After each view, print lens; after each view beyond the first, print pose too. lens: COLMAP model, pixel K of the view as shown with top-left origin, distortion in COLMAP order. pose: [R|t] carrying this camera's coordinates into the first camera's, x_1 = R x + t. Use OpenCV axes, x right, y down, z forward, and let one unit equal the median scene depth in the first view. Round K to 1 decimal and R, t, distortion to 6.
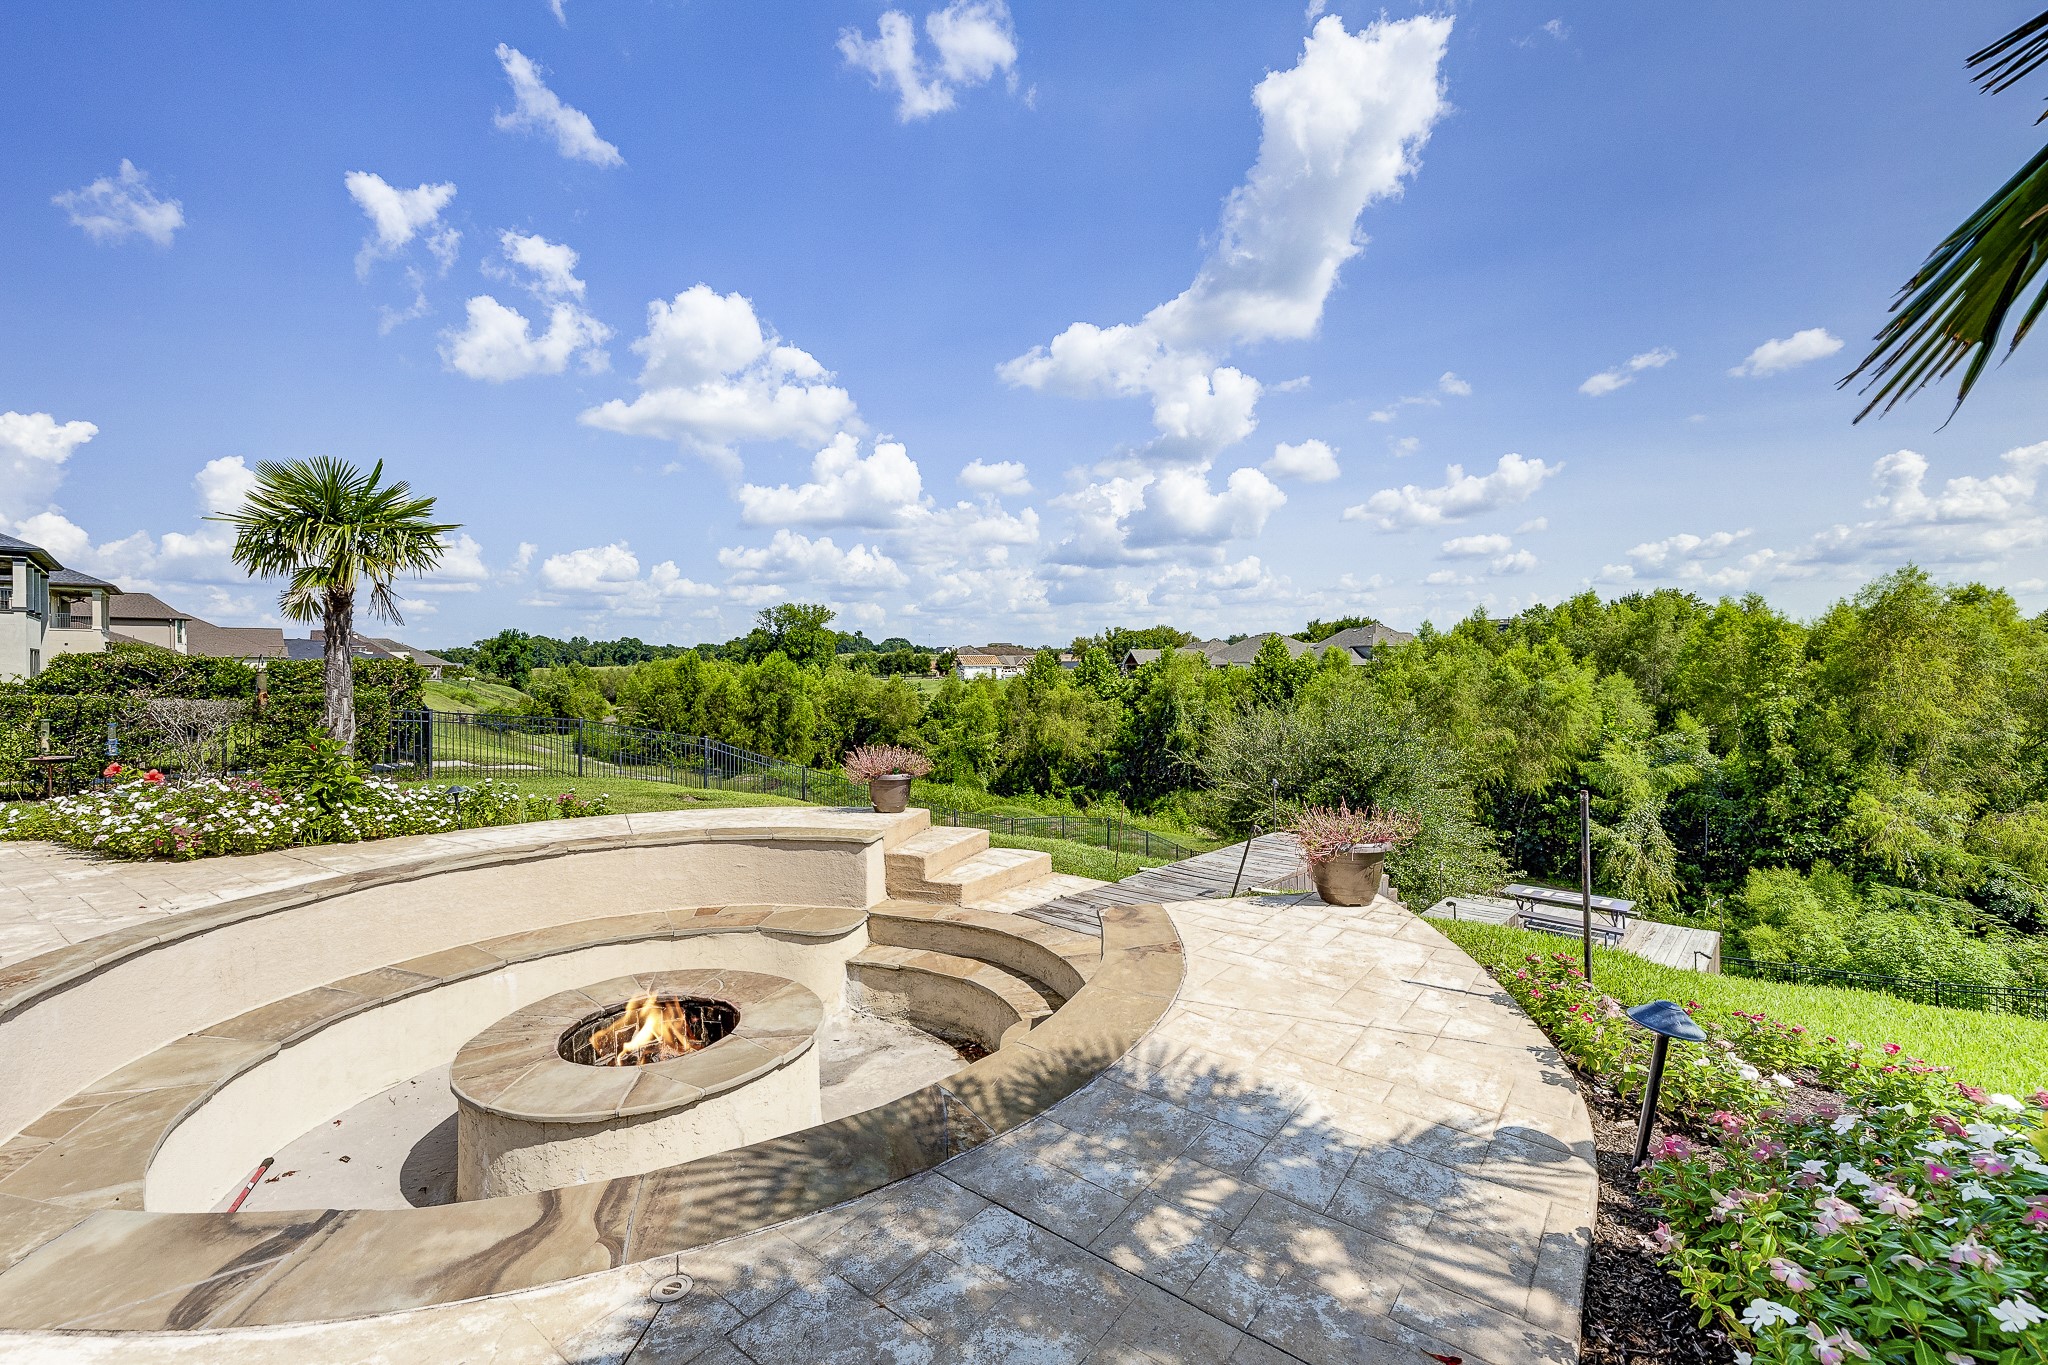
lens RADIAL K [[863.5, 0, 1023.3], [0, 863.5, 664.1], [0, 0, 1]] dist [-0.001510, 0.000244]
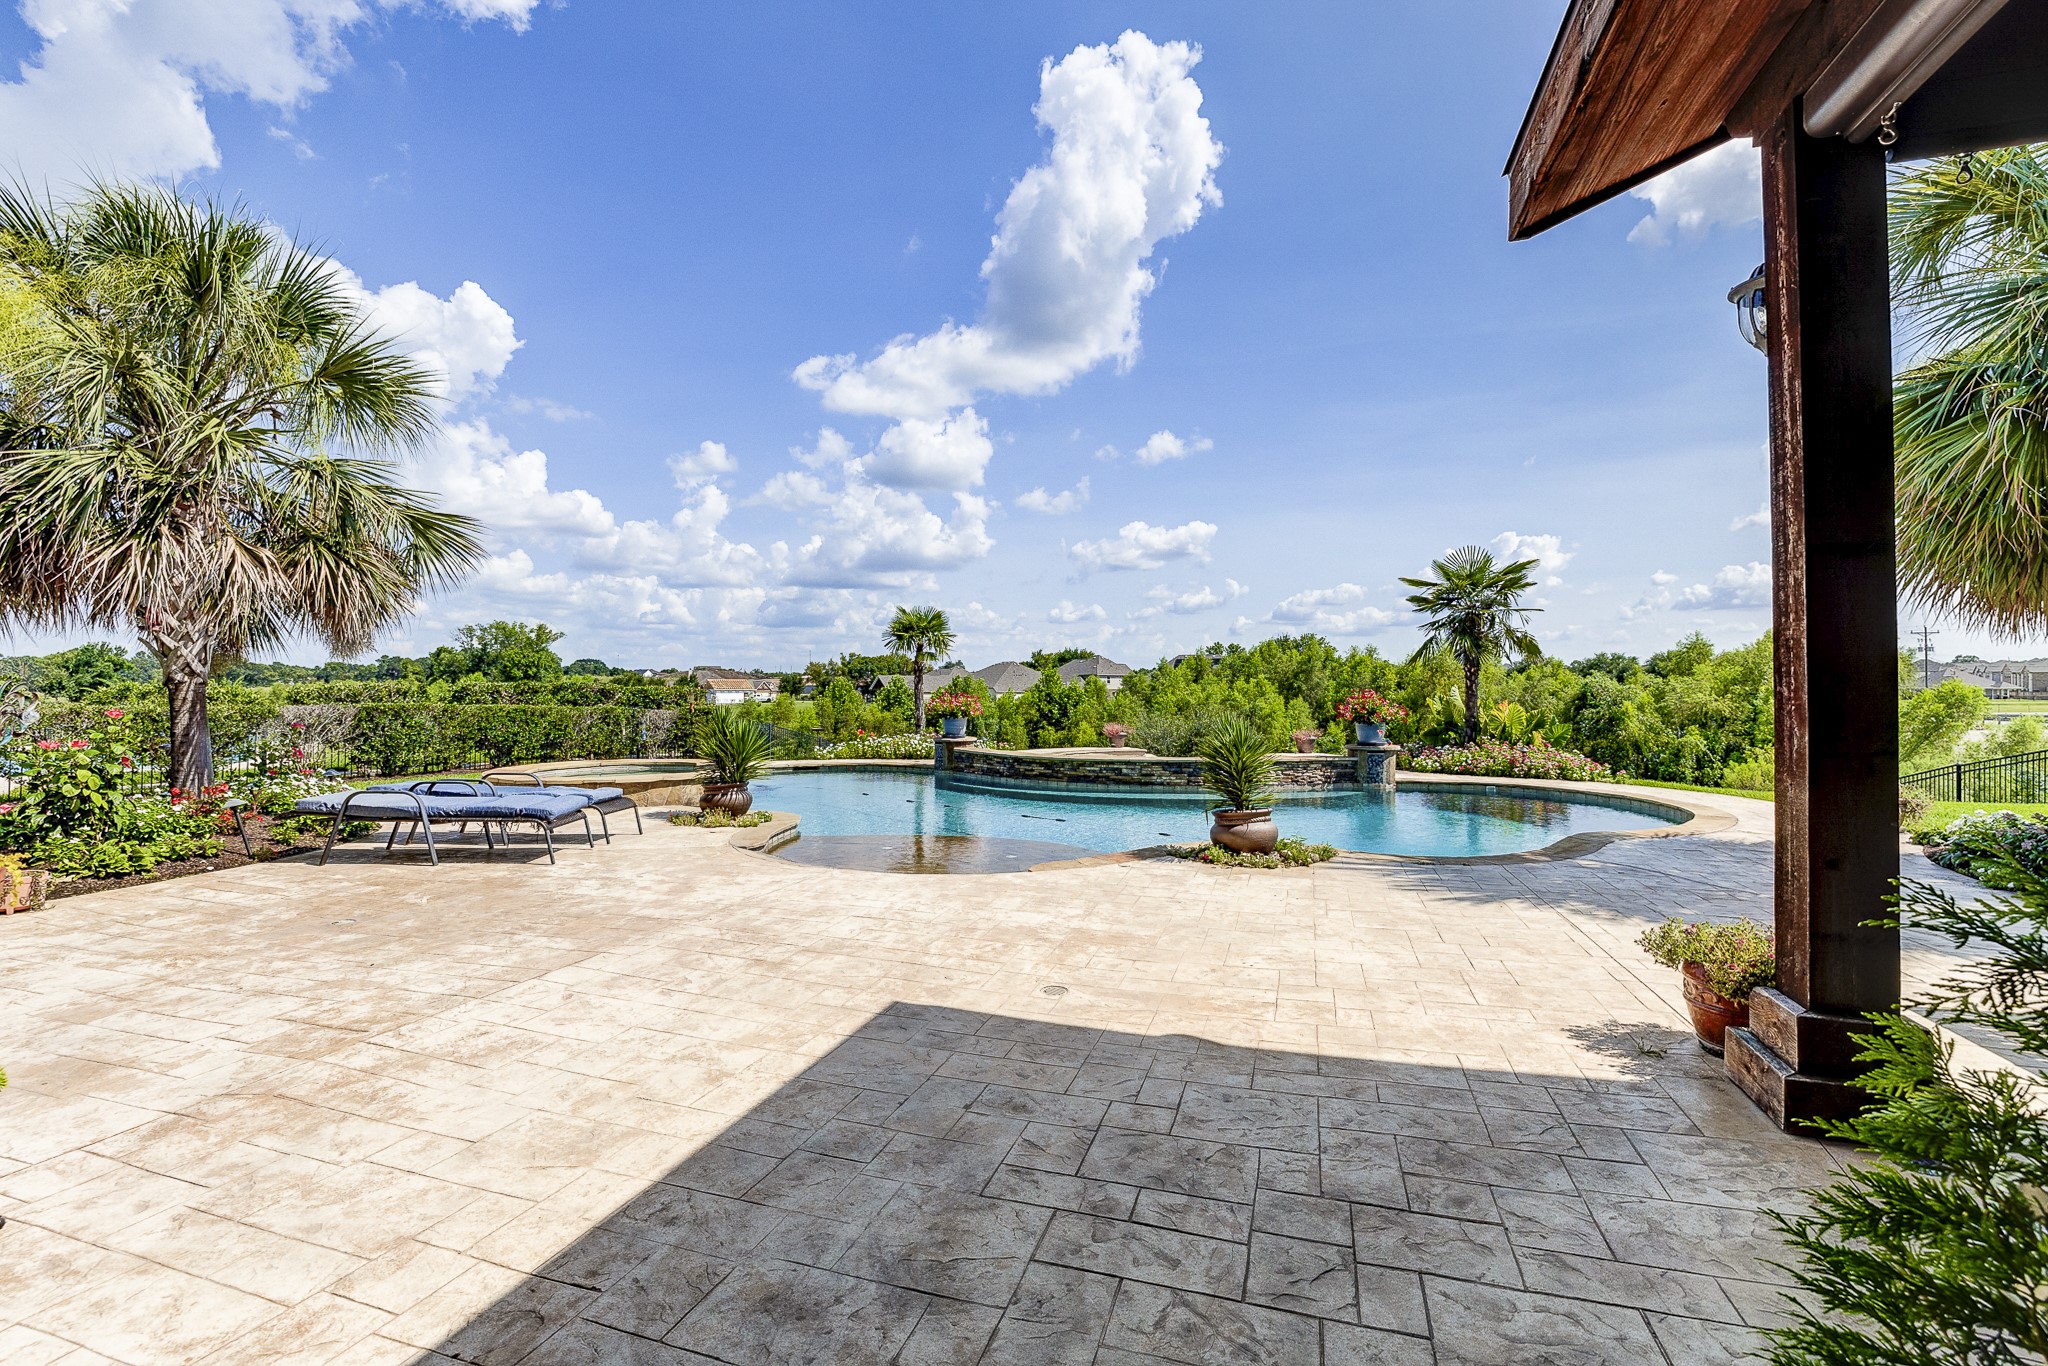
lens RADIAL K [[867.0, 0, 1028.9], [0, 867.0, 675.4], [0, 0, 1]] dist [0.000579, 0.000086]
pose [[0.942476, 0.011006, 0.334091, -0.158886], [-0.005681, 0.999841, -0.016912, 0.000125], [-0.334224, 0.014041, 0.942389, -0.170806]]
